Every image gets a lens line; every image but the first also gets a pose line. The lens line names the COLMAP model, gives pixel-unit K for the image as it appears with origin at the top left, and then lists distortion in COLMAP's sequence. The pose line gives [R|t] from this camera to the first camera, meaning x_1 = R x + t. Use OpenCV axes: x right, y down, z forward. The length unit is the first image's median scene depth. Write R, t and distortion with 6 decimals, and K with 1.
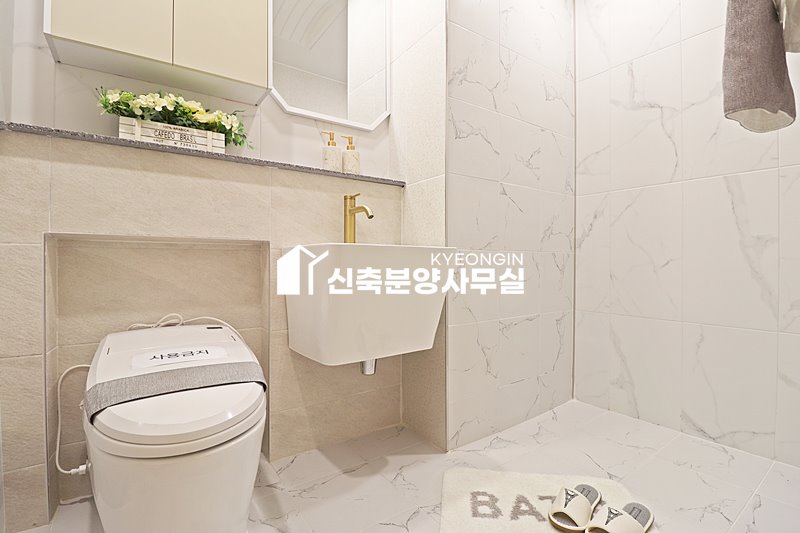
lens RADIAL K [[369.3, 0, 399.5], [0, 369.3, 265.9], [0, 0, 1]] dist [-0.005771, -0.008523]
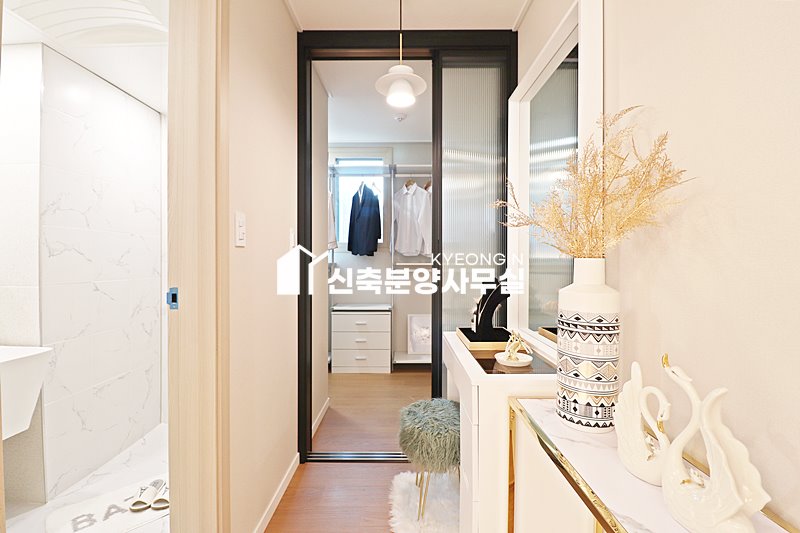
lens RADIAL K [[369.3, 0, 399.9], [0, 369.3, 266.5], [0, 0, 1]] dist [-0.005771, -0.008523]
pose [[0.583301, -0.006712, 0.812228, -0.158667], [-0.000314, 0.999964, 0.008490, -0.315317], [-0.812256, -0.005207, 0.583278, -0.695200]]
